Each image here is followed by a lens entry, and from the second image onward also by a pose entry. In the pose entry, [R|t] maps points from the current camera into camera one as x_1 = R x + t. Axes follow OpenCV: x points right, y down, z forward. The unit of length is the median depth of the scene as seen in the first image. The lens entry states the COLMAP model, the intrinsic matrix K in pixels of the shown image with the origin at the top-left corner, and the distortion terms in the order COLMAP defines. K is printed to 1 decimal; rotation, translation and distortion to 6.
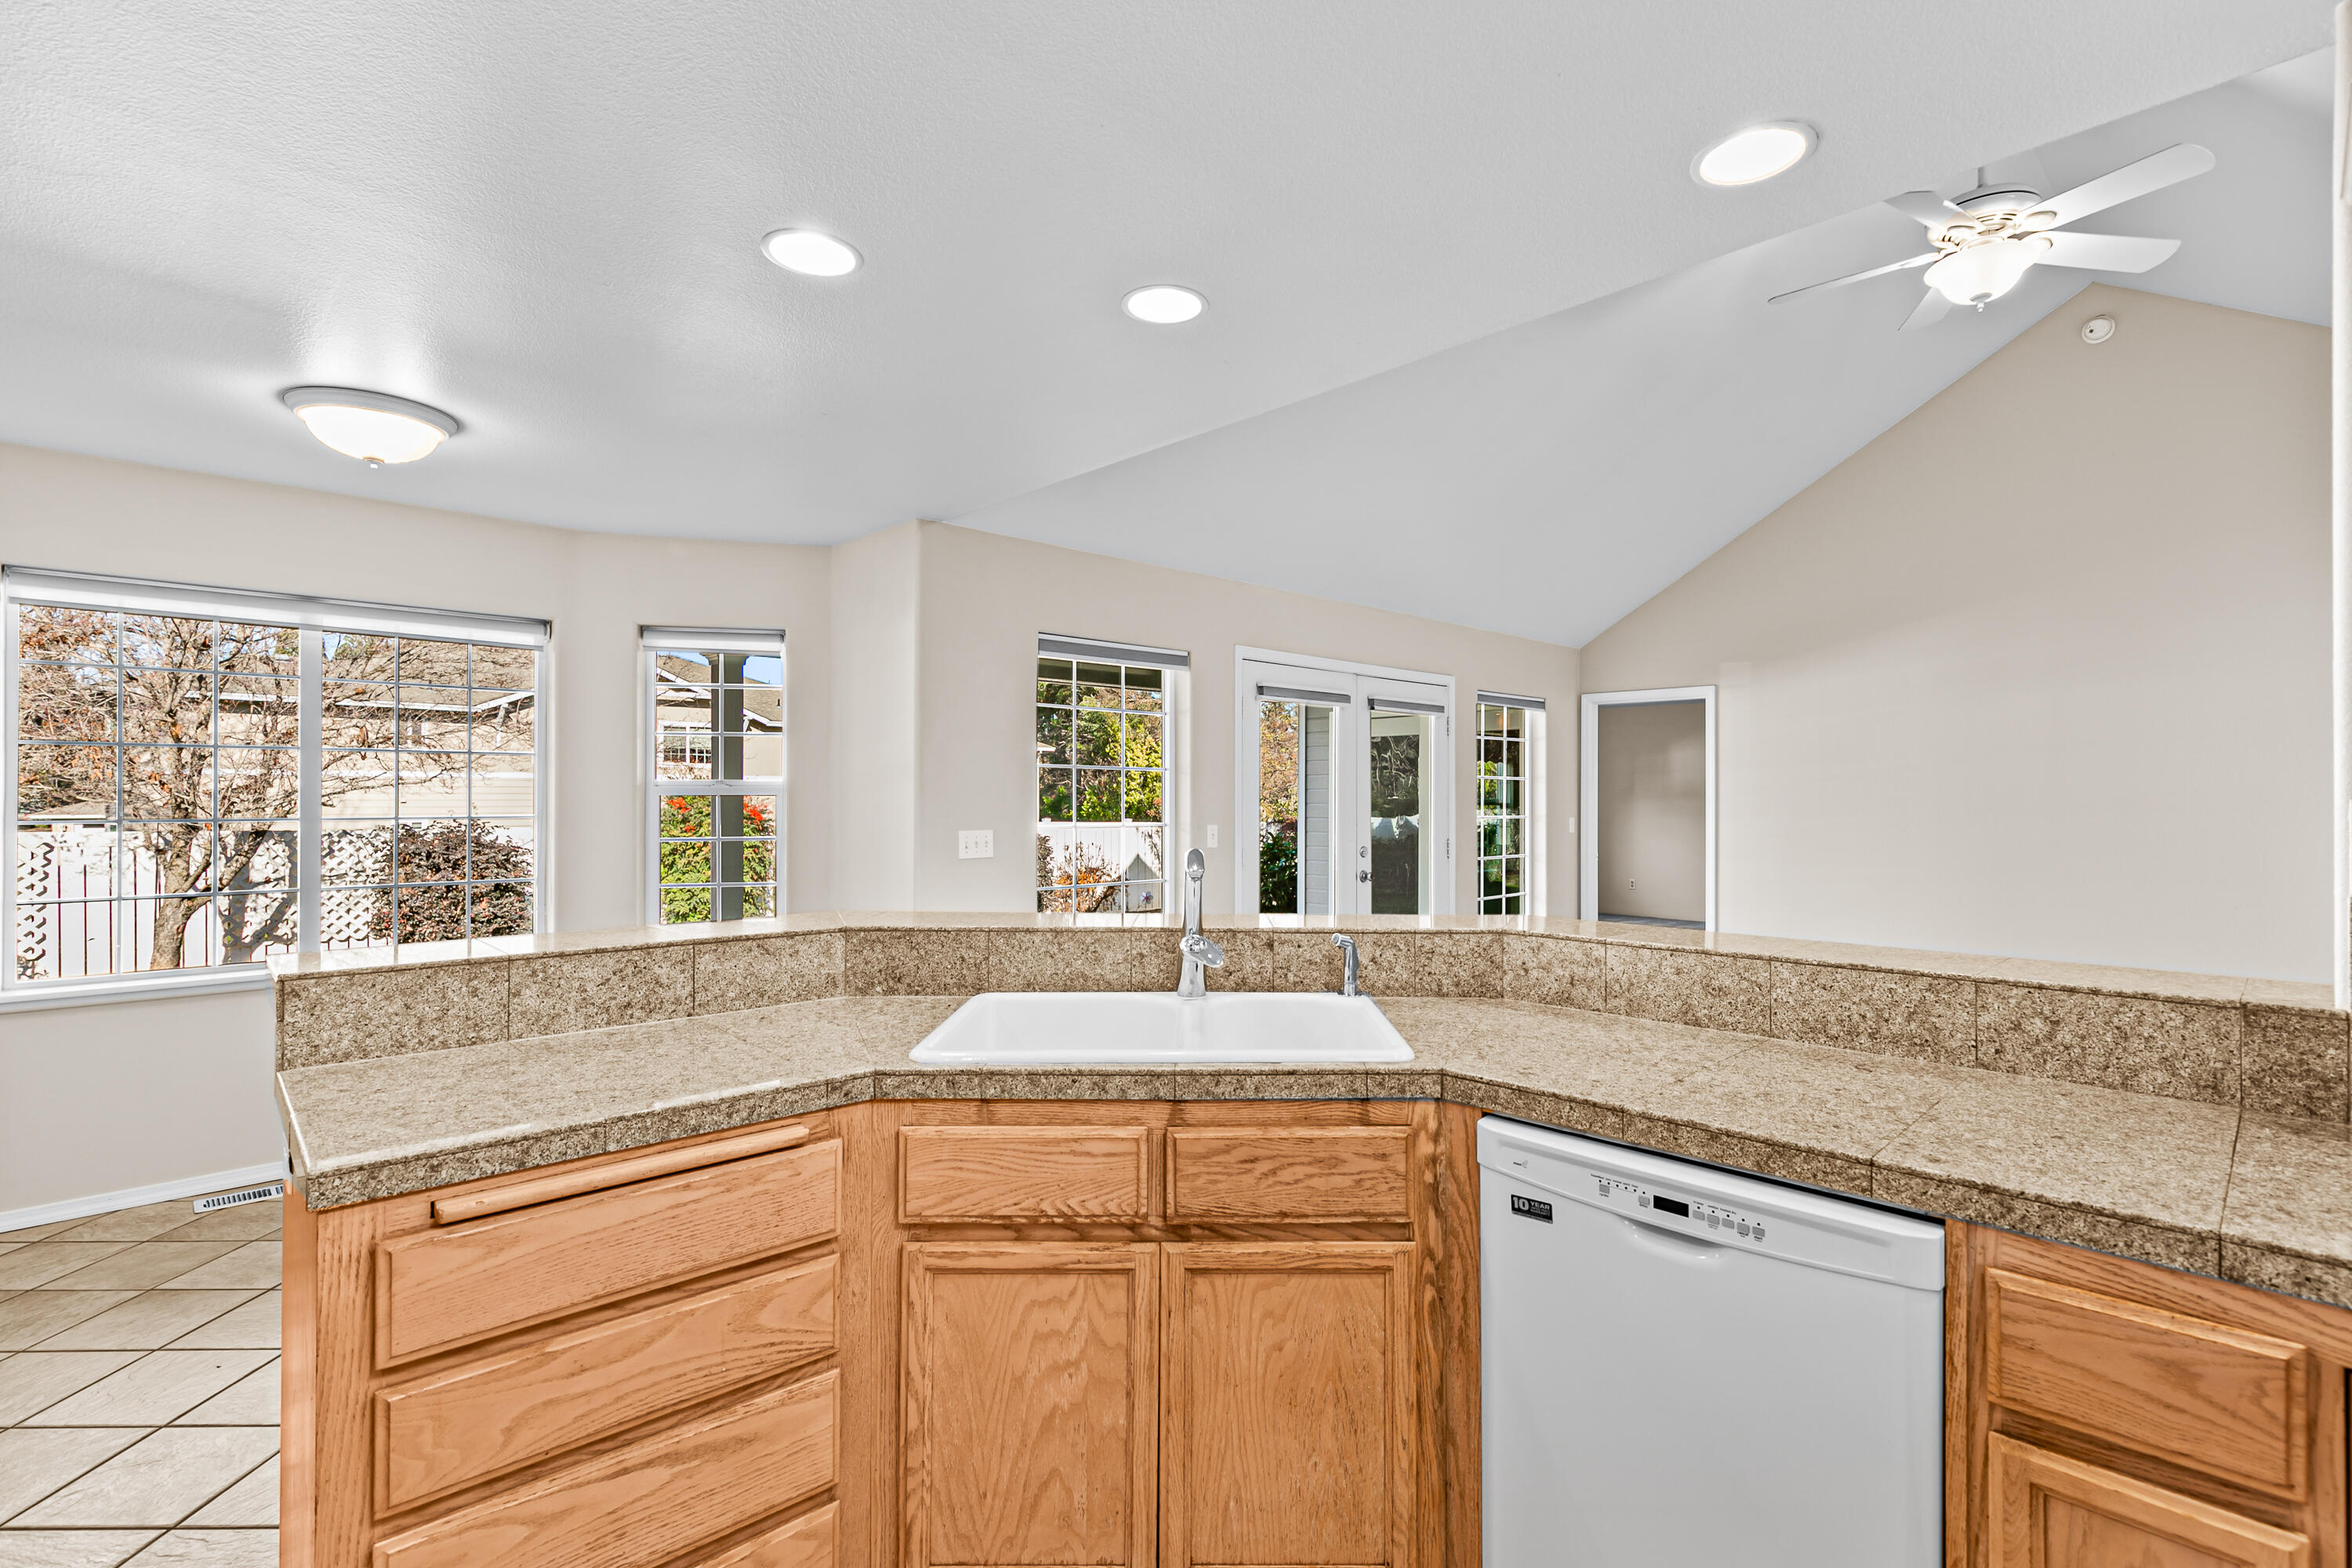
lens RADIAL K [[1073.5, 0, 1192.5], [0, 1073.5, 796.3], [0, 0, 1]] dist [0.001541, -0.000381]
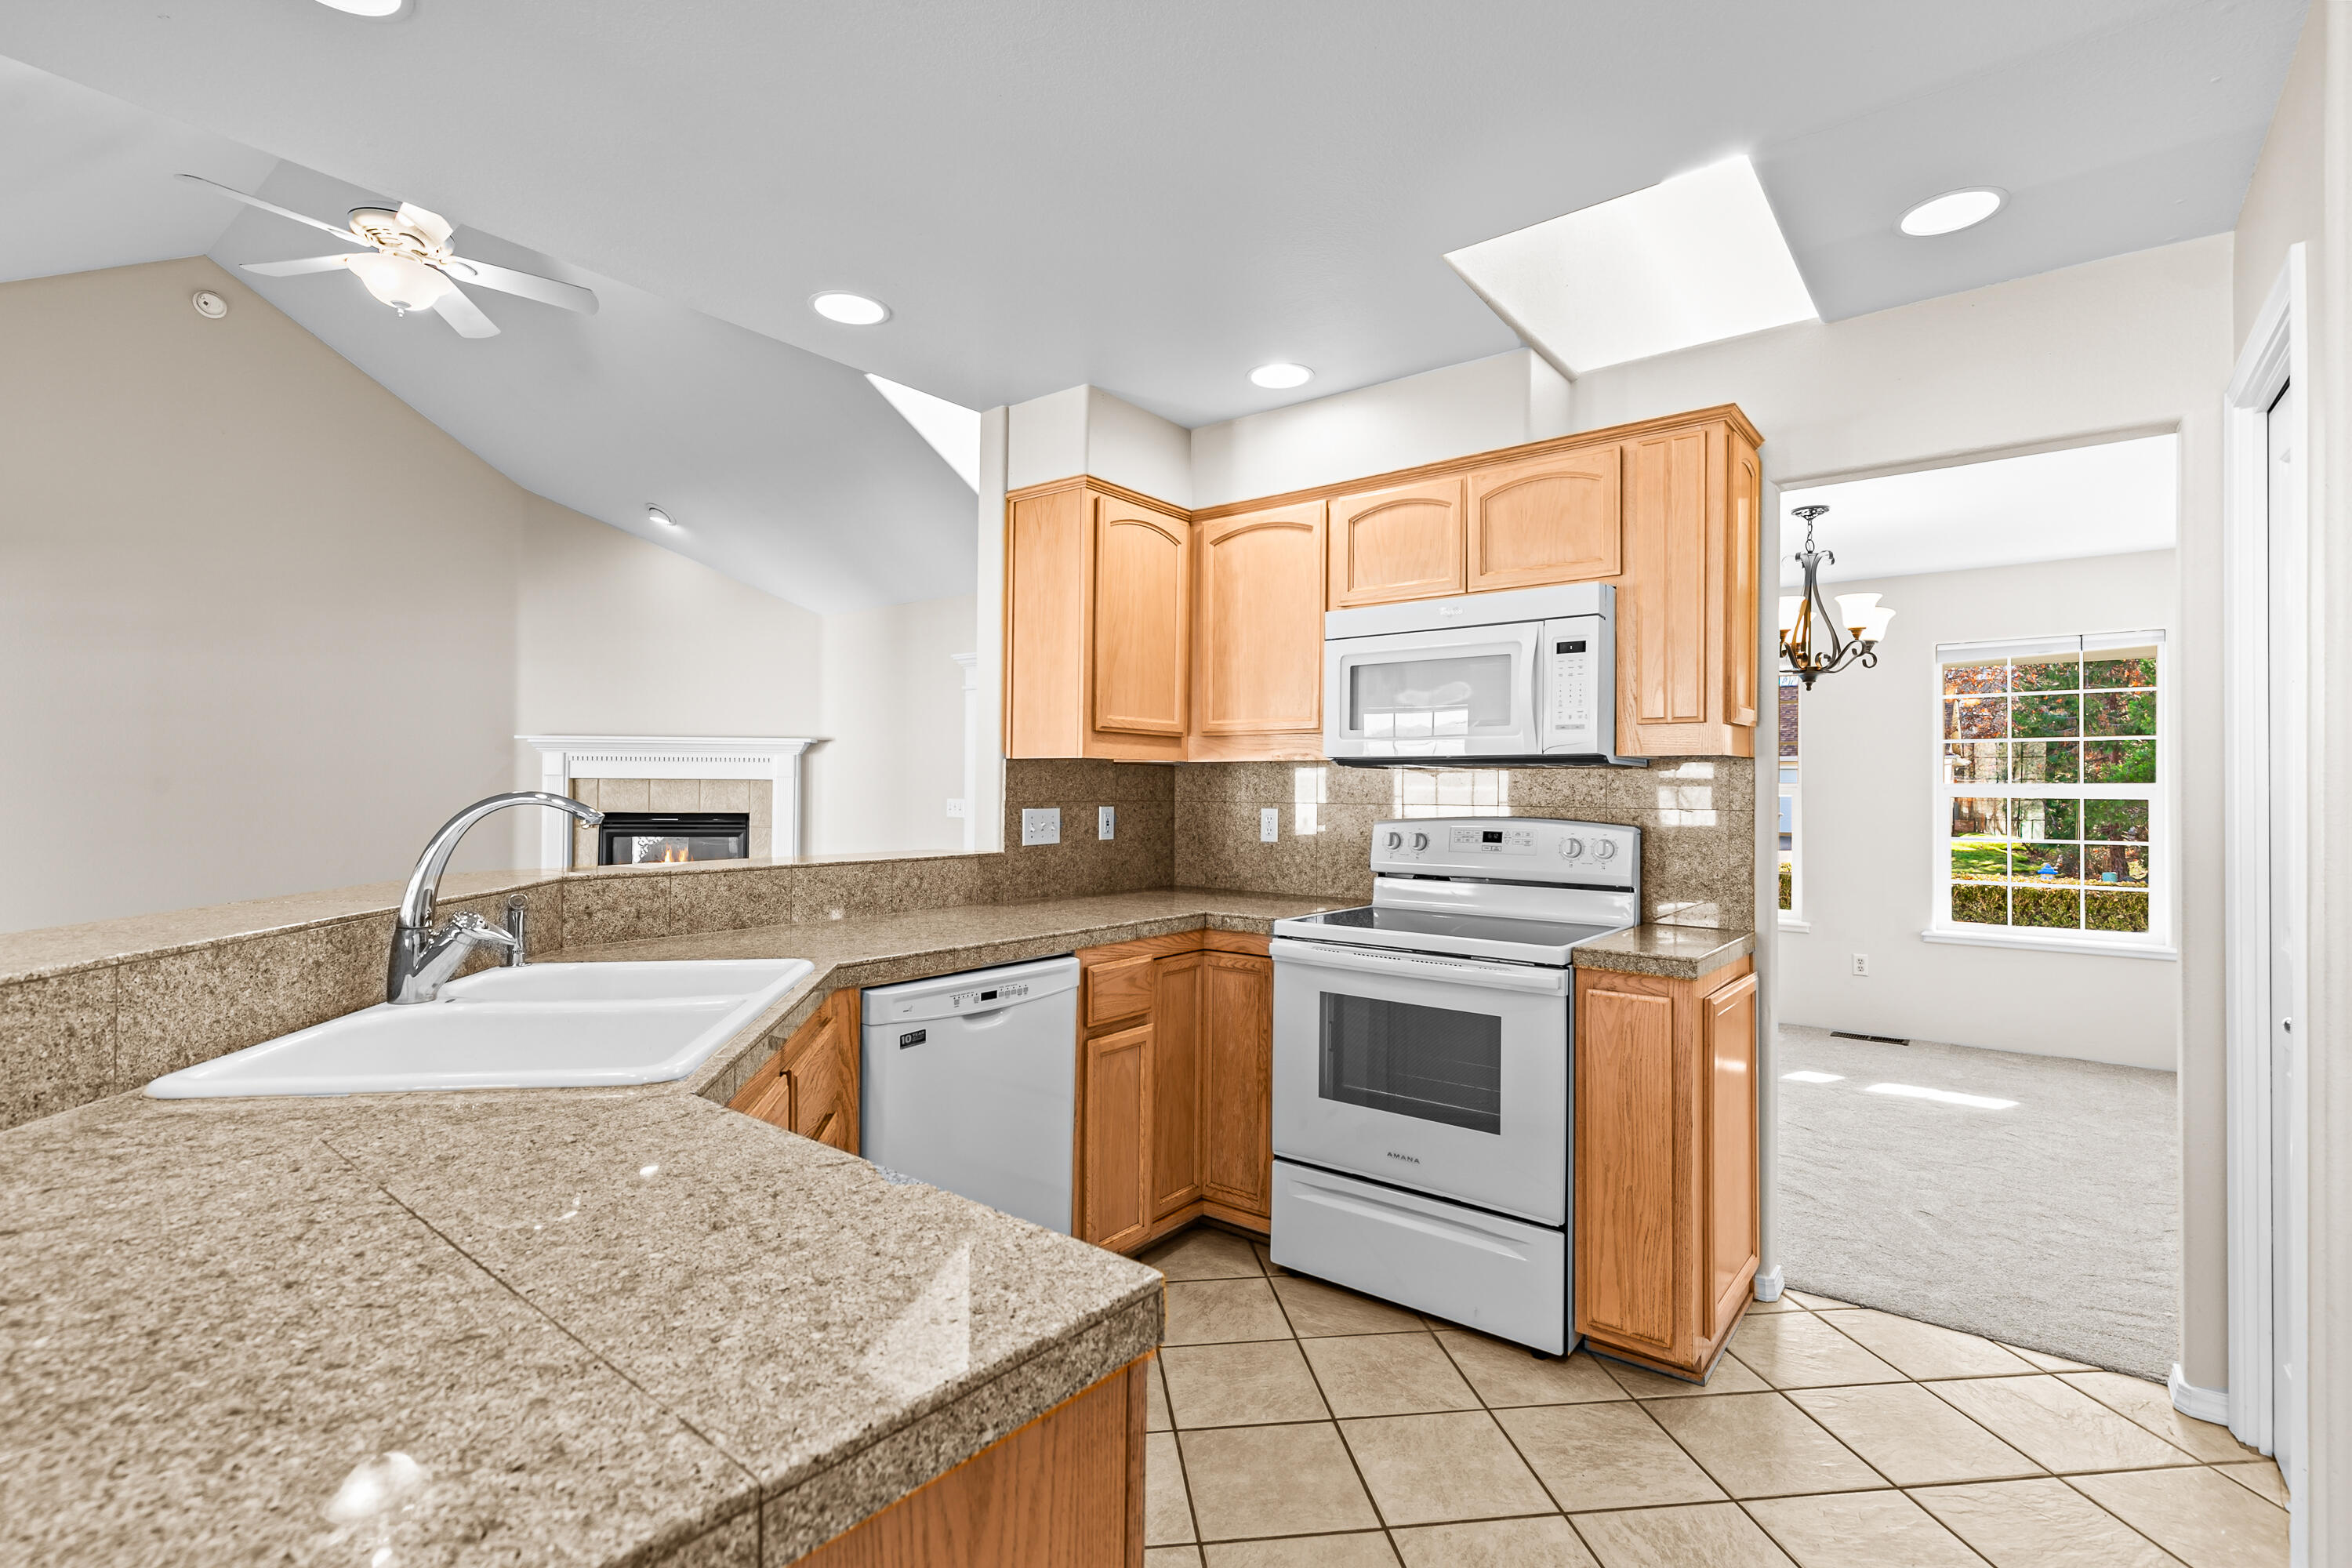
lens RADIAL K [[1073.5, 0, 1190.8], [0, 1073.5, 783.3], [0, 0, 1]] dist [0.001541, -0.000381]
pose [[-0.150352, 0.005059, 0.988620, -0.879749], [-0.011194, 0.999914, -0.006819, 0.044823], [-0.988569, -0.012092, -0.150283, 0.673644]]
